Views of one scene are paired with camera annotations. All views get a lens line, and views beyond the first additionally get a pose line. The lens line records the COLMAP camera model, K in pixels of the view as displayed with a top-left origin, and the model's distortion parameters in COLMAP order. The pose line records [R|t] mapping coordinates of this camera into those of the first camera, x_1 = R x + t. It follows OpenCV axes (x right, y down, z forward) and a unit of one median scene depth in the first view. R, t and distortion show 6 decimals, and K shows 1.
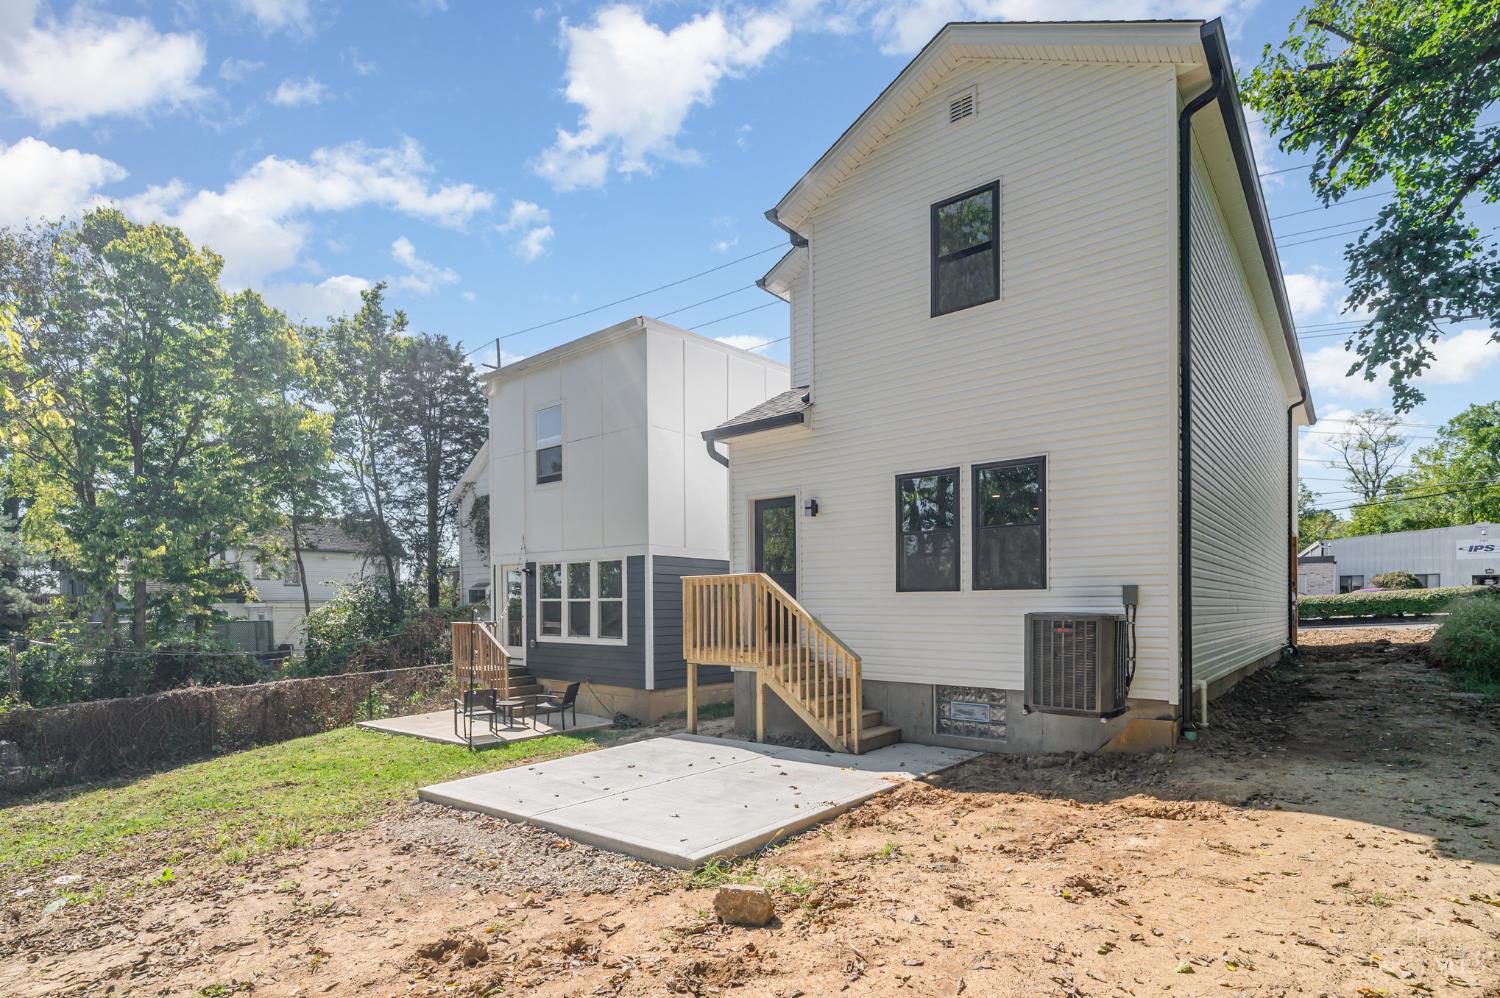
lens RADIAL K [[760.6, 0, 744.0], [0, 760.6, 608.7], [0, 0, 1]] dist [-0.000201, -0.000261]
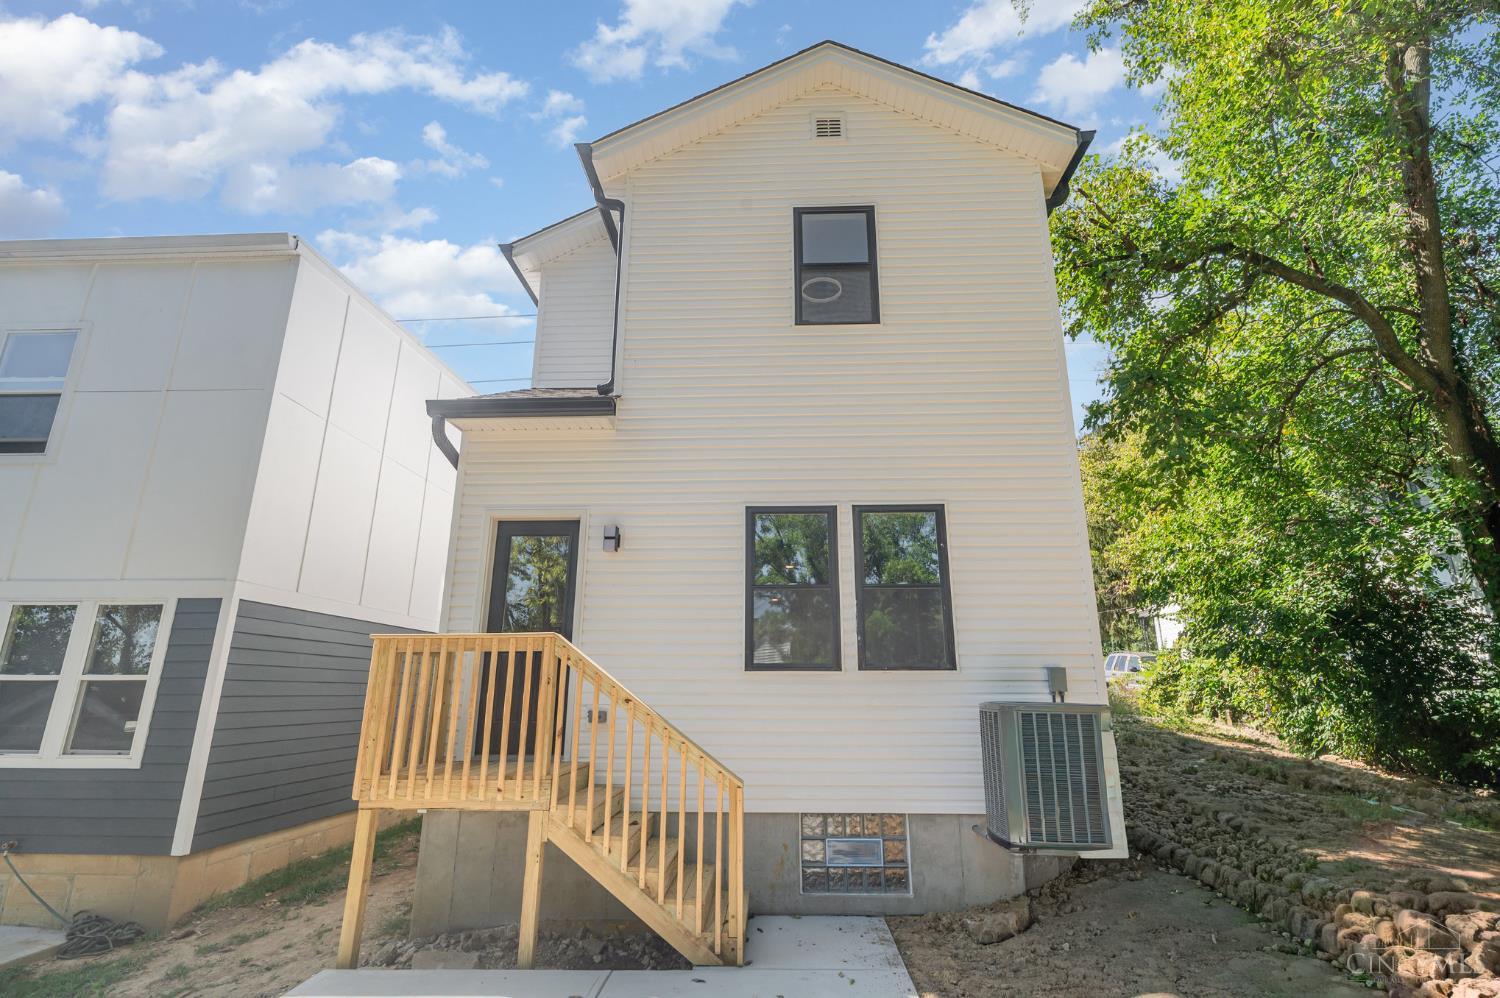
lens RADIAL K [[698.5, 0, 757.3], [0, 698.5, 494.8], [0, 0, 1]] dist [0.000935, -0.000429]
pose [[0.794509, 0.170399, 0.582854, -0.185698], [-0.002444, 0.960712, -0.277536, 0.000468], [-0.607247, 0.219081, 0.763711, 0.475846]]
